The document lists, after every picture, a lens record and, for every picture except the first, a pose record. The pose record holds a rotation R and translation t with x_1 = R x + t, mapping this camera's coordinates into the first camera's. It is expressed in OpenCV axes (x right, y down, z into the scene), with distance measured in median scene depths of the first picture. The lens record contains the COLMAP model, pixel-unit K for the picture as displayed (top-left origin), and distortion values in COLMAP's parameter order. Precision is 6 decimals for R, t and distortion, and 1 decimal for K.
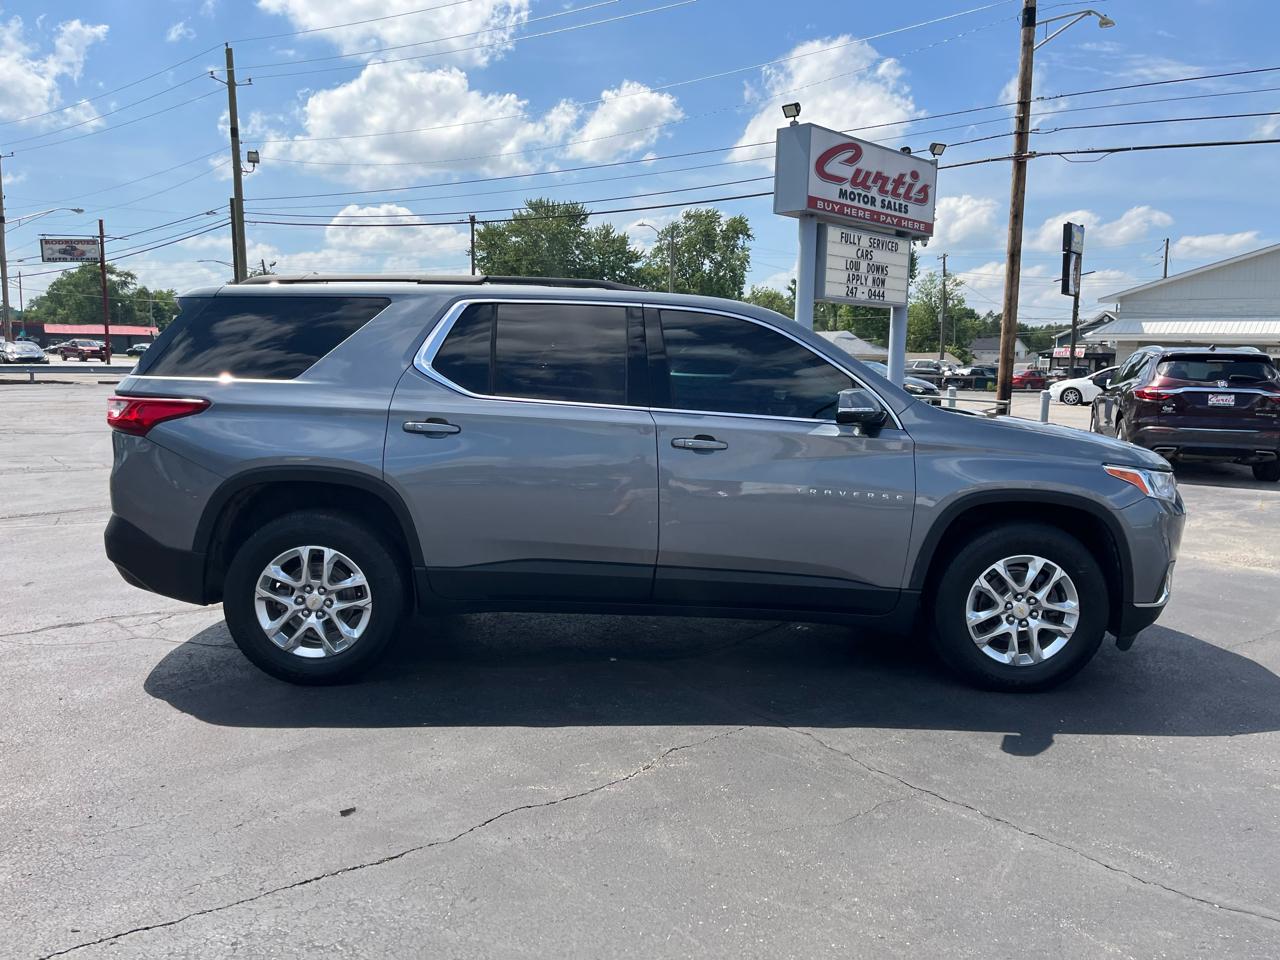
lens RADIAL K [[967.0, 0, 659.3], [0, 967.0, 489.9], [0, 0, 1]] dist [0.063051, -0.078523]
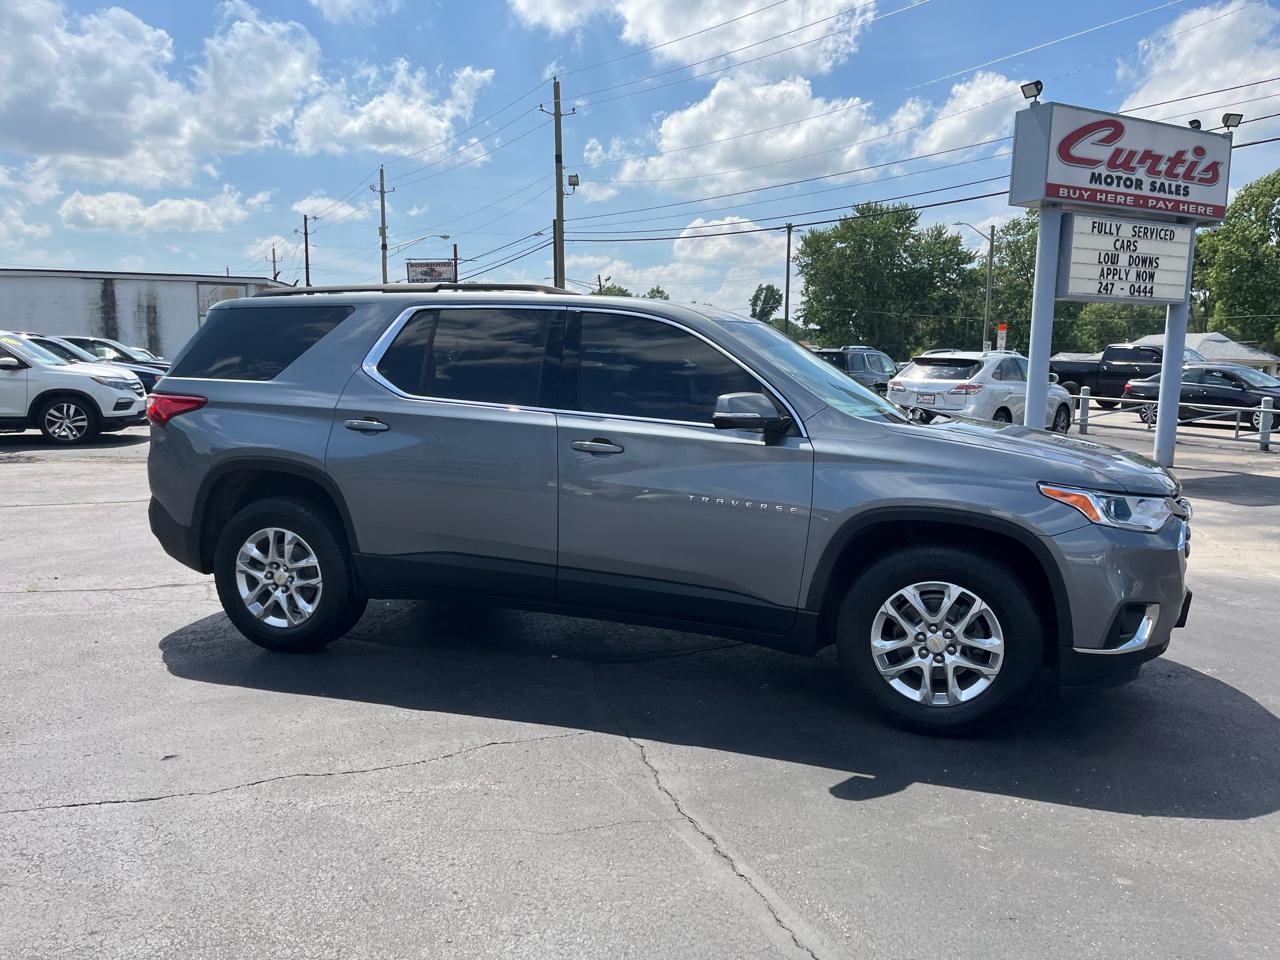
lens RADIAL K [[967.0, 0, 662.9], [0, 967.0, 507.1], [0, 0, 1]] dist [0.063051, -0.078523]
pose [[0.943519, 0.046915, -0.327981, 0.118569], [-0.043667, 0.998897, 0.017265, -0.001535], [0.328429, -0.001968, 0.944527, 0.022125]]
